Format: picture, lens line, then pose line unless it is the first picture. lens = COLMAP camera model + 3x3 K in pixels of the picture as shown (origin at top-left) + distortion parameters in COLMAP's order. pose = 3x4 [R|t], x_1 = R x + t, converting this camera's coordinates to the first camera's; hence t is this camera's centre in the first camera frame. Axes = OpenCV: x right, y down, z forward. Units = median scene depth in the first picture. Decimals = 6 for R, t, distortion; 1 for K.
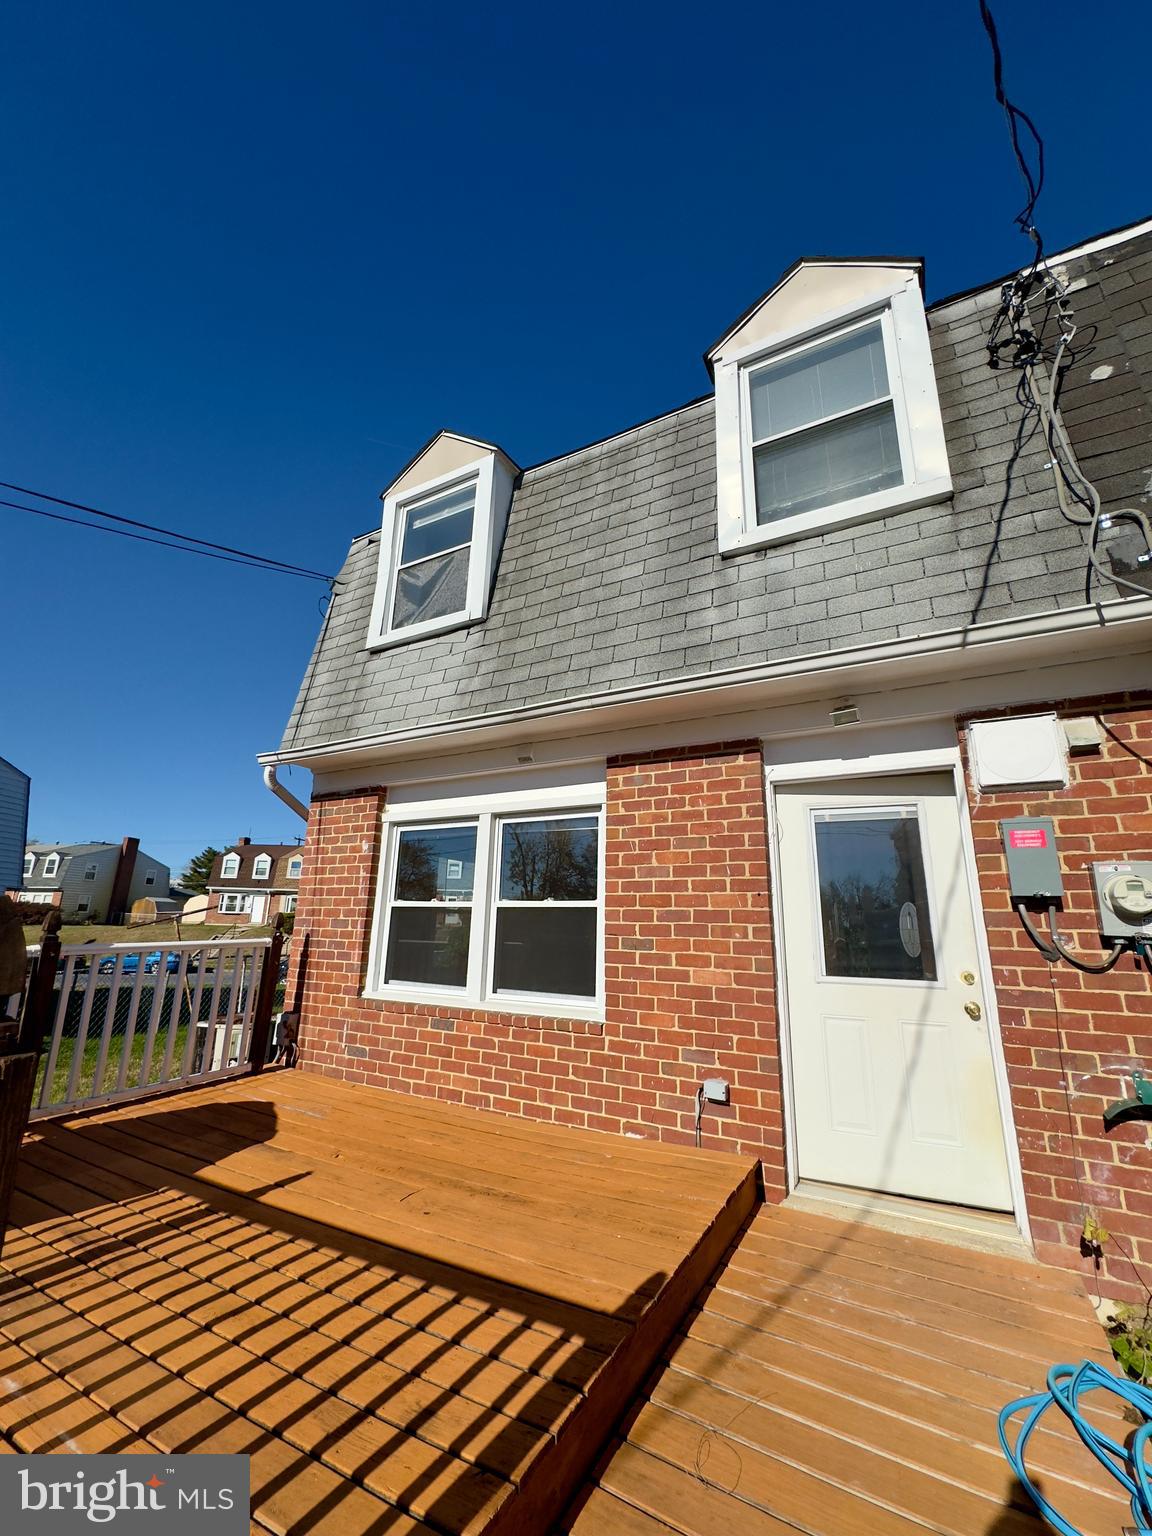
lens RADIAL K [[611.2, 0, 576.0], [0, 611.2, 768.0], [0, 0, 1]] dist [0.001746, 0.000445]
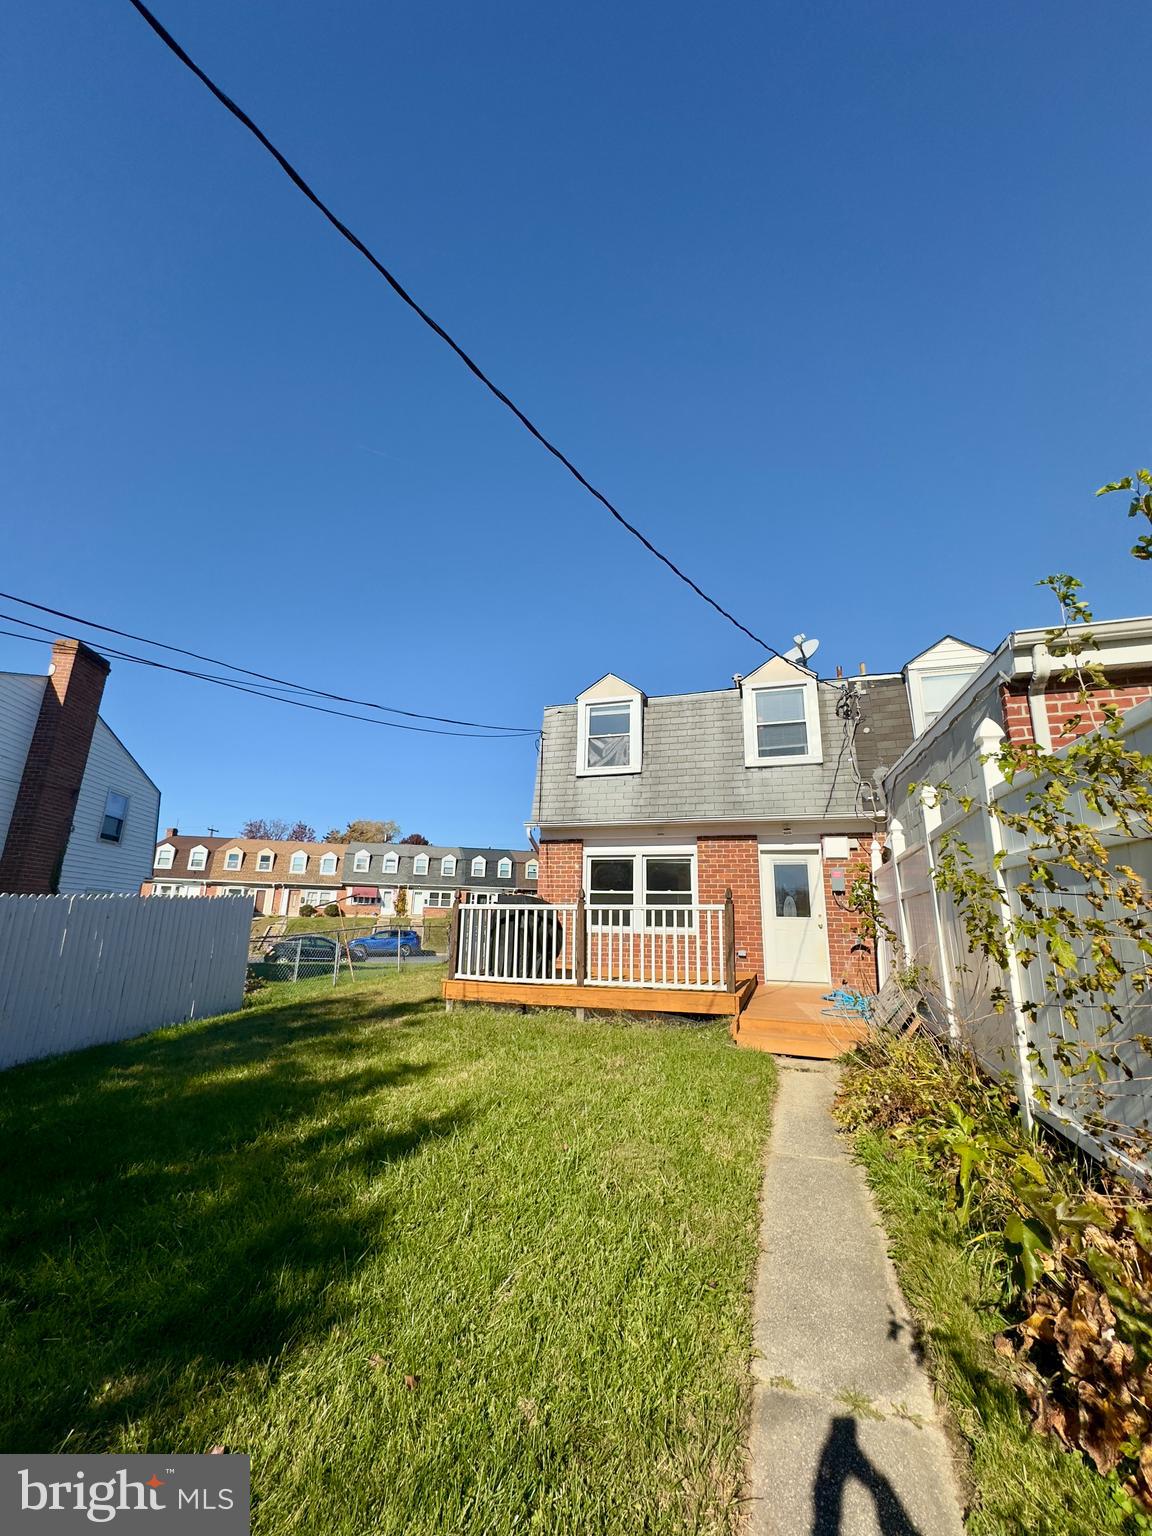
lens RADIAL K [[611.2, 0, 576.0], [0, 611.2, 768.0], [0, 0, 1]] dist [0.001746, 0.000445]
pose [[0.983513, 0.046964, 0.174633, -0.927198], [-0.048290, 0.998828, 0.003352, -0.292550], [-0.174271, -0.011730, 0.984628, -1.473428]]
